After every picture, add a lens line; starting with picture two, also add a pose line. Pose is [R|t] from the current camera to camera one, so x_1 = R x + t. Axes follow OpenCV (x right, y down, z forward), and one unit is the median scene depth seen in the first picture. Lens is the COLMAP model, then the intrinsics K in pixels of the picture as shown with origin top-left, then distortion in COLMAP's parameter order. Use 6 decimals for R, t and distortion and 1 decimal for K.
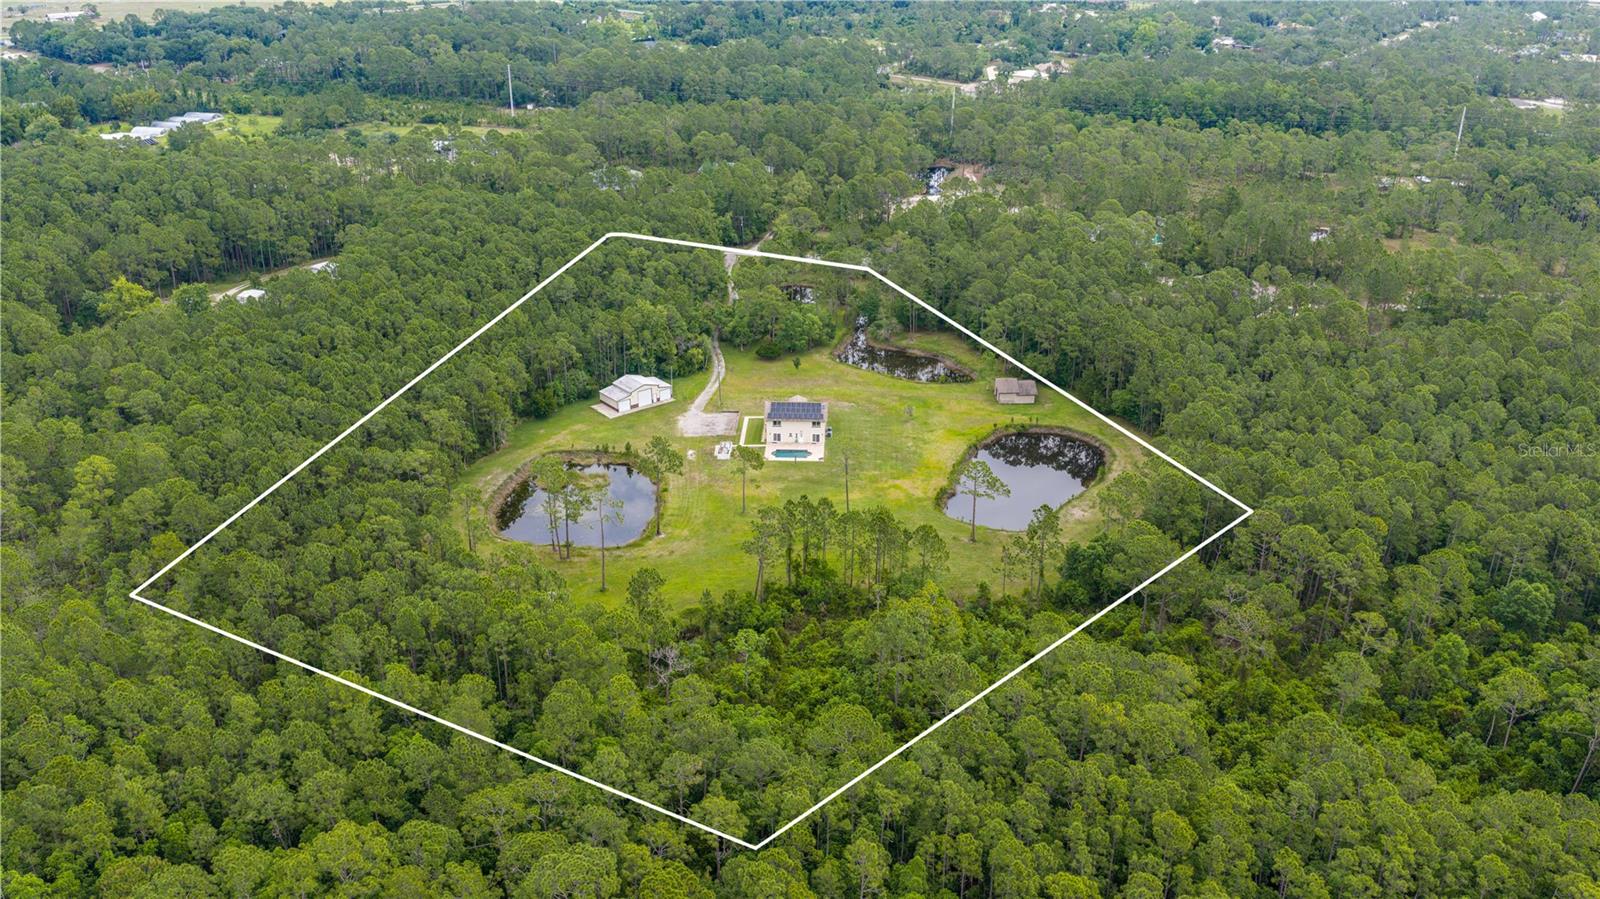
lens RADIAL K [[1349.4, 0, 802.0], [0, 1349.4, 435.8], [0, 0, 1]] dist [0.044535, -0.084625]
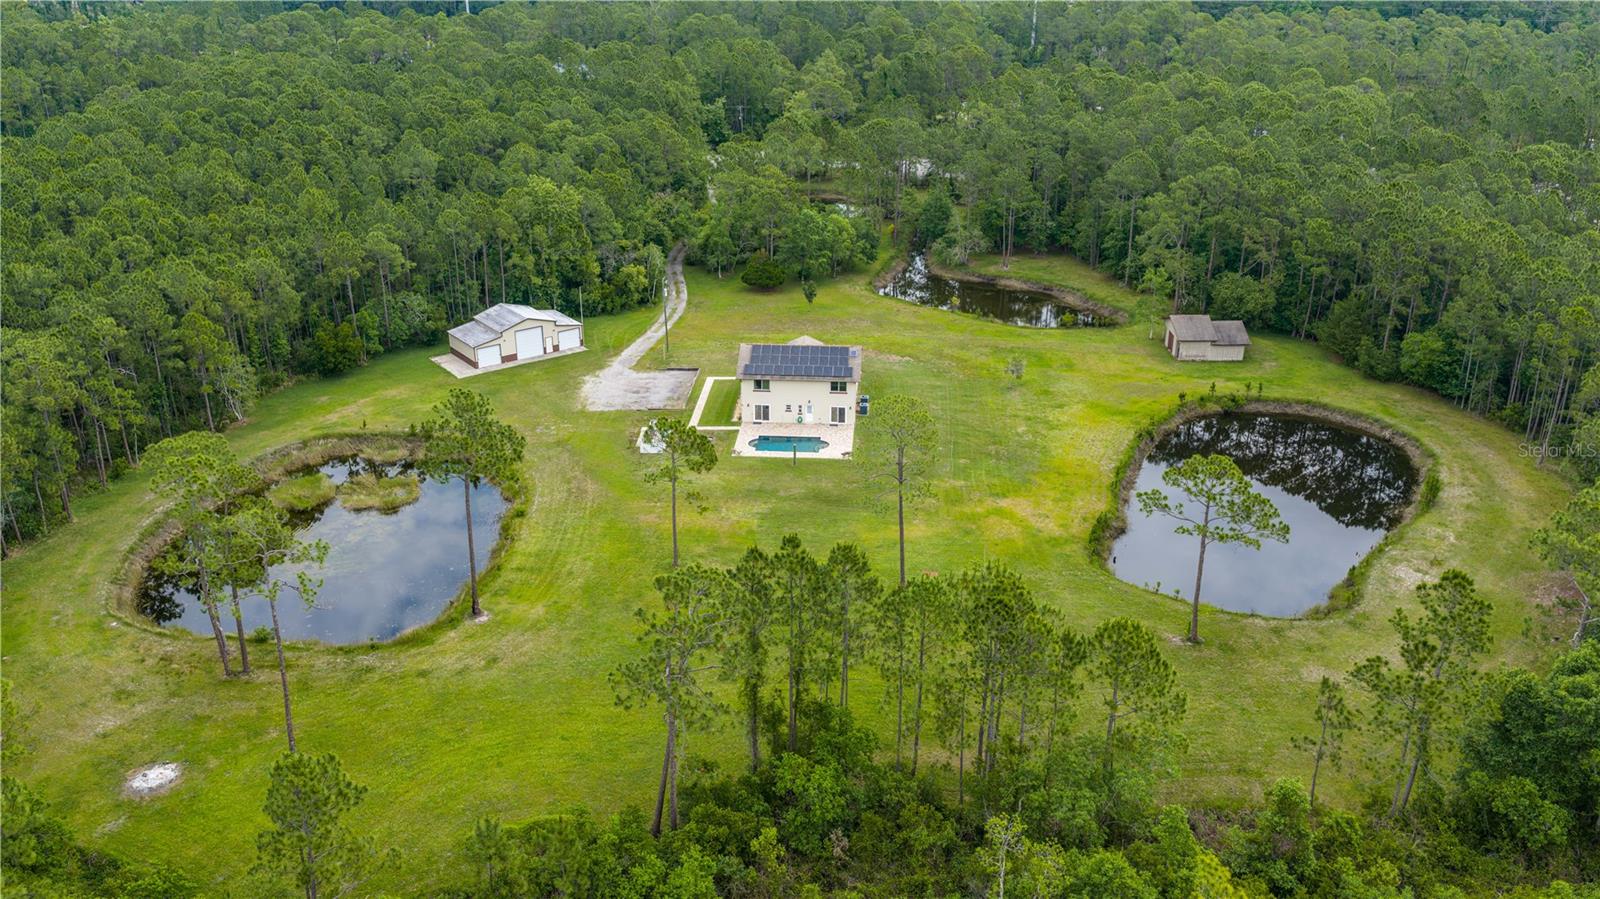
lens RADIAL K [[1387.8, 0, 800.0], [0, 1387.8, 449.5], [0, 0, 1]] dist [0.049128, -0.100258]
pose [[0.999518, 0.011028, -0.029020, 0.010845], [-0.011079, 0.999937, -0.001581, 0.015078], [0.029001, 0.001902, 0.999578, 0.452142]]
